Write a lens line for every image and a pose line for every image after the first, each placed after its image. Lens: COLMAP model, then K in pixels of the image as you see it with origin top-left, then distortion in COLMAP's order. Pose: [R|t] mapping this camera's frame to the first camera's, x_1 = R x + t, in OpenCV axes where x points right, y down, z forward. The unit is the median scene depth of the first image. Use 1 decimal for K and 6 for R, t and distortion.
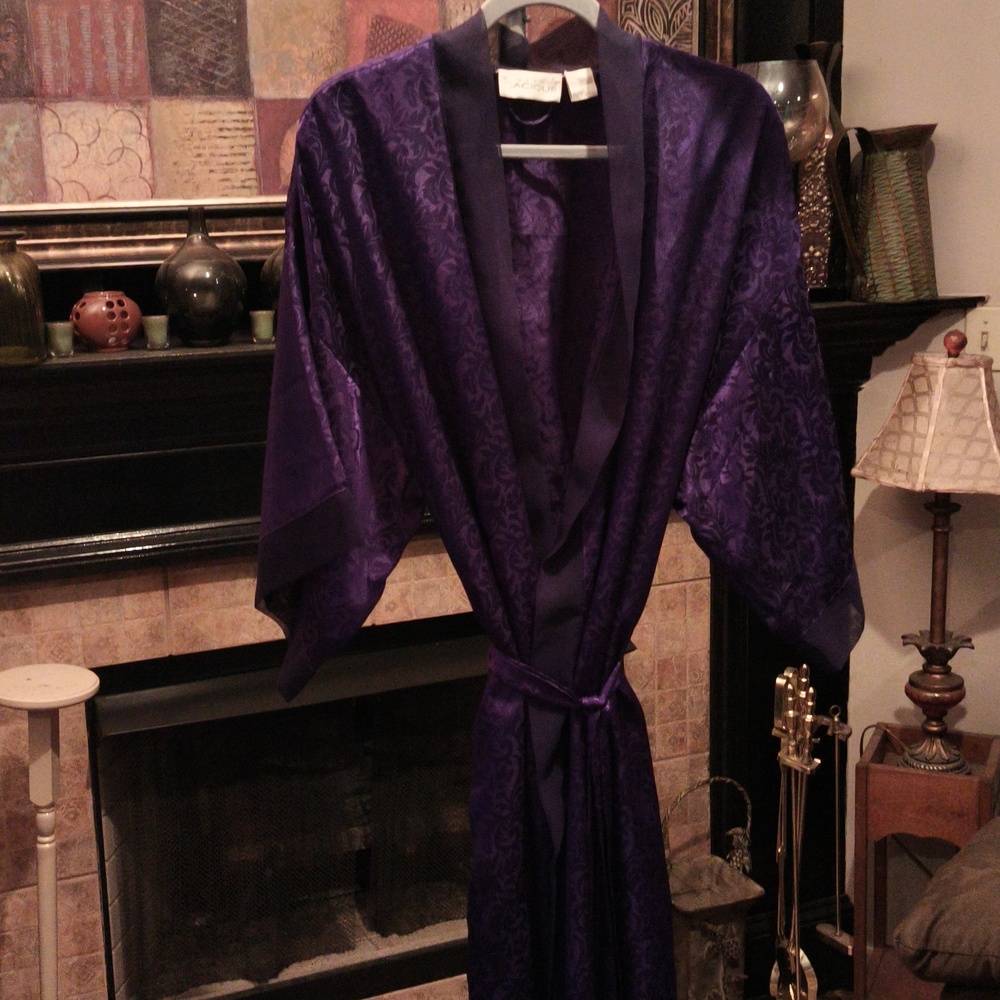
lens RADIAL K [[1547.0, 0, 492.5], [0, 1547.0, 500.0], [0, 0, 1]] dist [0.091500, 0.000000]
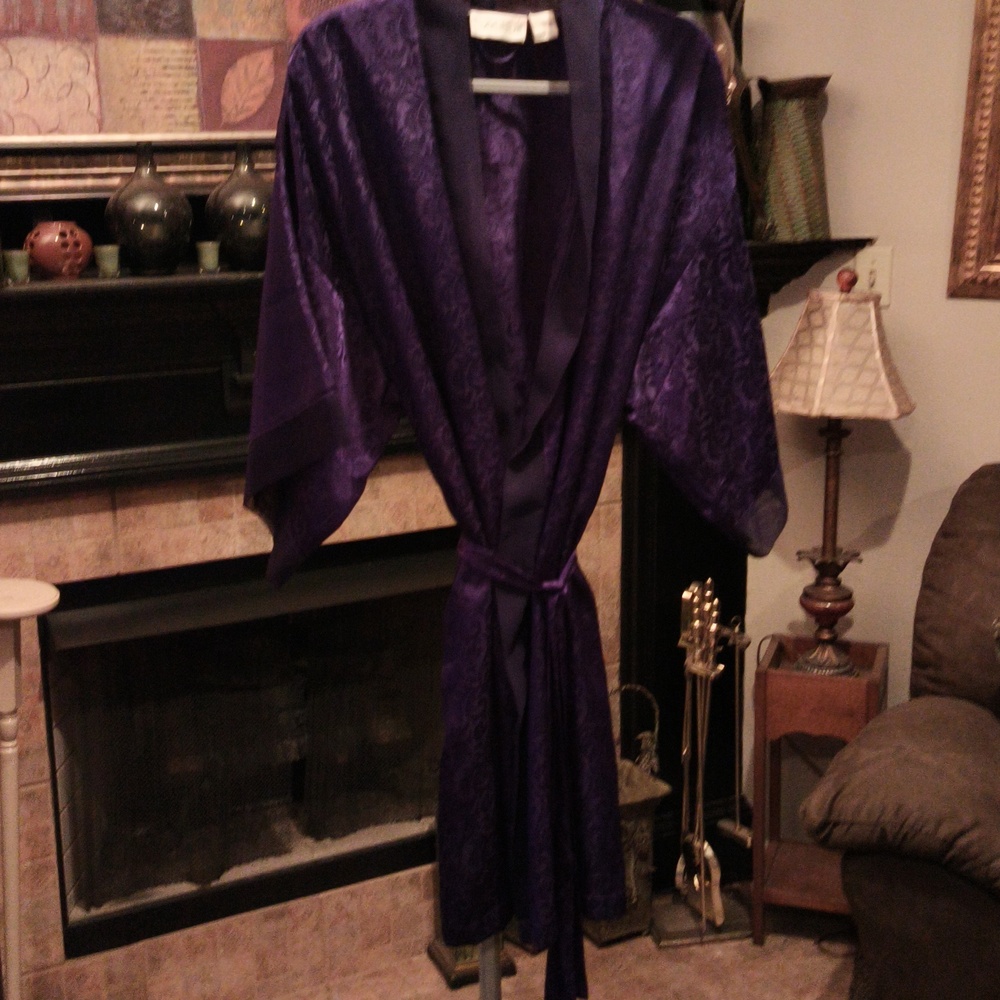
lens RADIAL K [[1547.0, 0, 491.0], [0, 1547.0, 504.8], [0, 0, 1]] dist [0.091500, 0.000000]
pose [[0.996599, -0.007385, 0.082070, -0.071372], [0.004909, 0.999528, 0.030329, 0.038140], [-0.082256, -0.029823, 0.996165, -0.108974]]
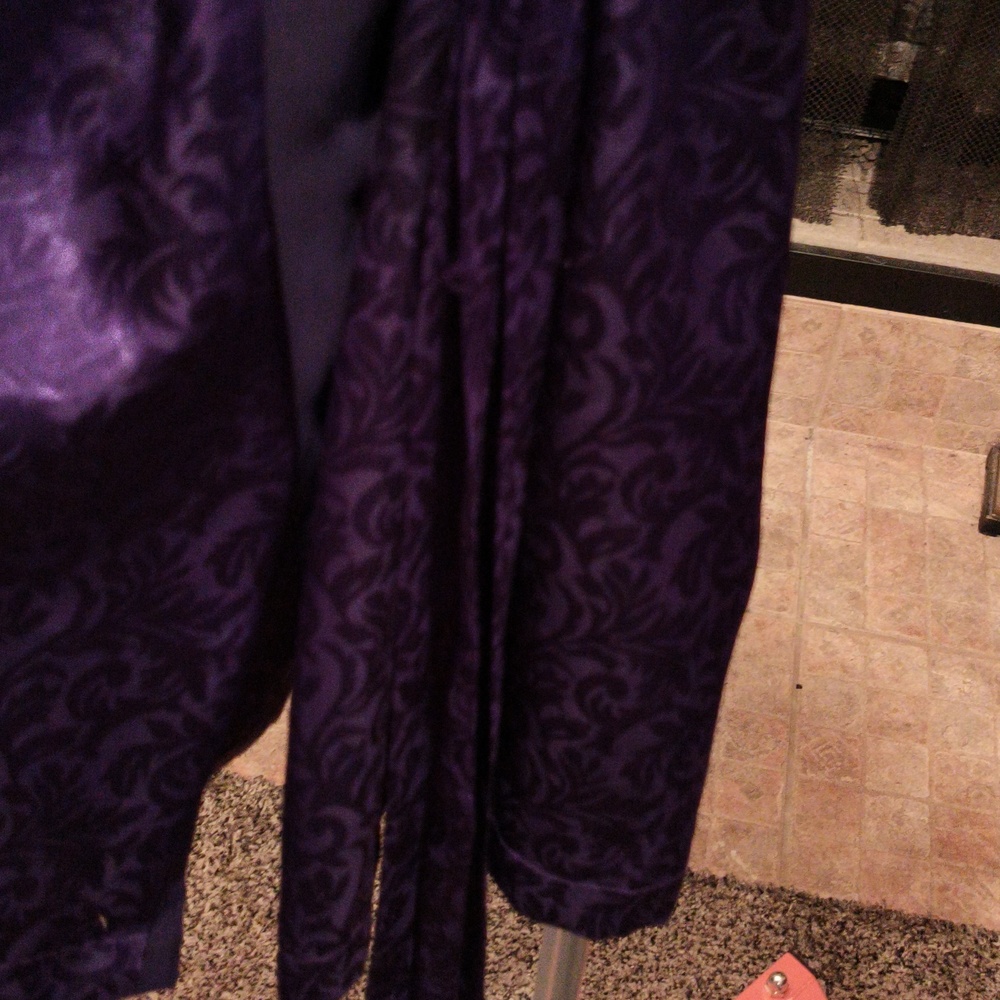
lens RADIAL K [[1547.0, 0, 505.8], [0, 1547.0, 489.4], [0, 0, 1]] dist [0.091500, 0.000000]
pose [[0.825943, 0.443009, -0.348656, 0.141916], [-0.204667, 0.811890, 0.546760, 0.095491], [0.525290, -0.380234, 0.761244, 0.742951]]
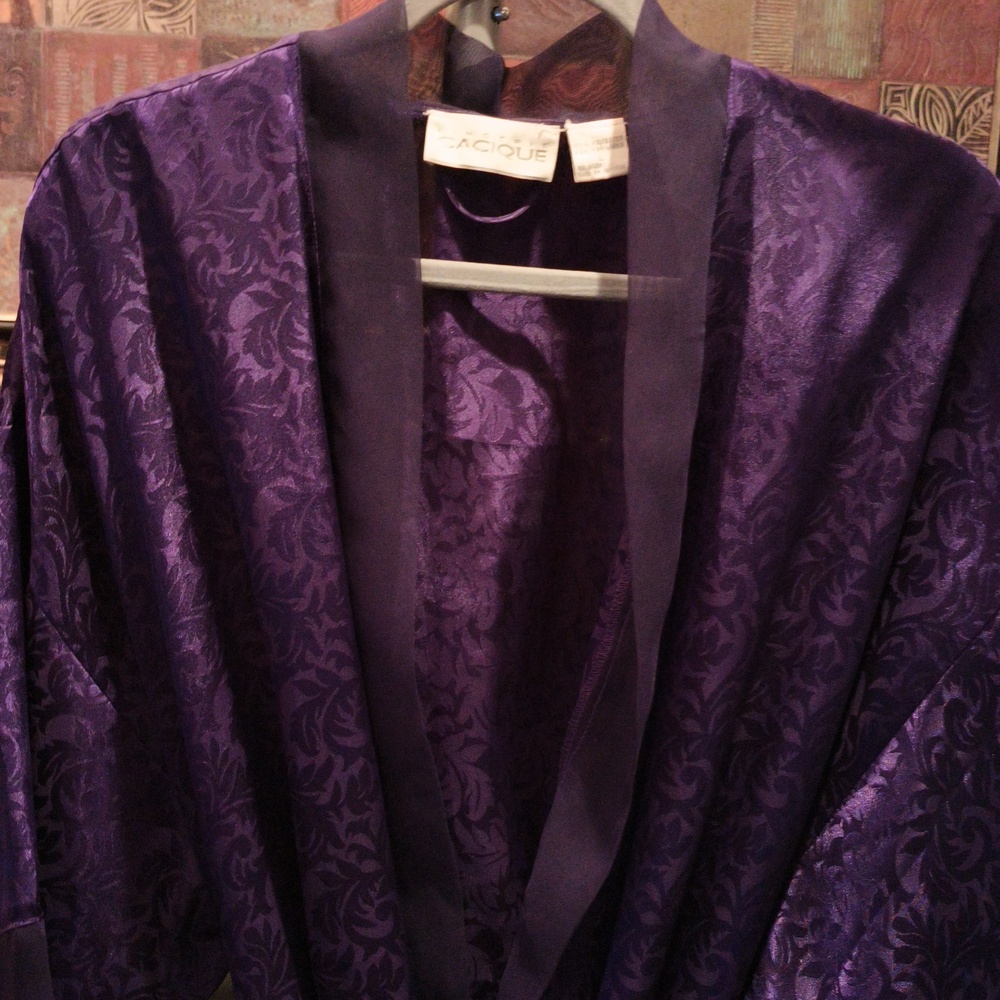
lens RADIAL K [[1547.0, 0, 491.0], [0, 1547.0, 489.2], [0, 0, 1]] dist [0.091500, 0.000000]
pose [[0.972609, 0.094112, -0.212543, 0.132704], [-0.112272, 0.990841, -0.075030, -0.116189], [0.203535, 0.096837, 0.974267, 0.508494]]
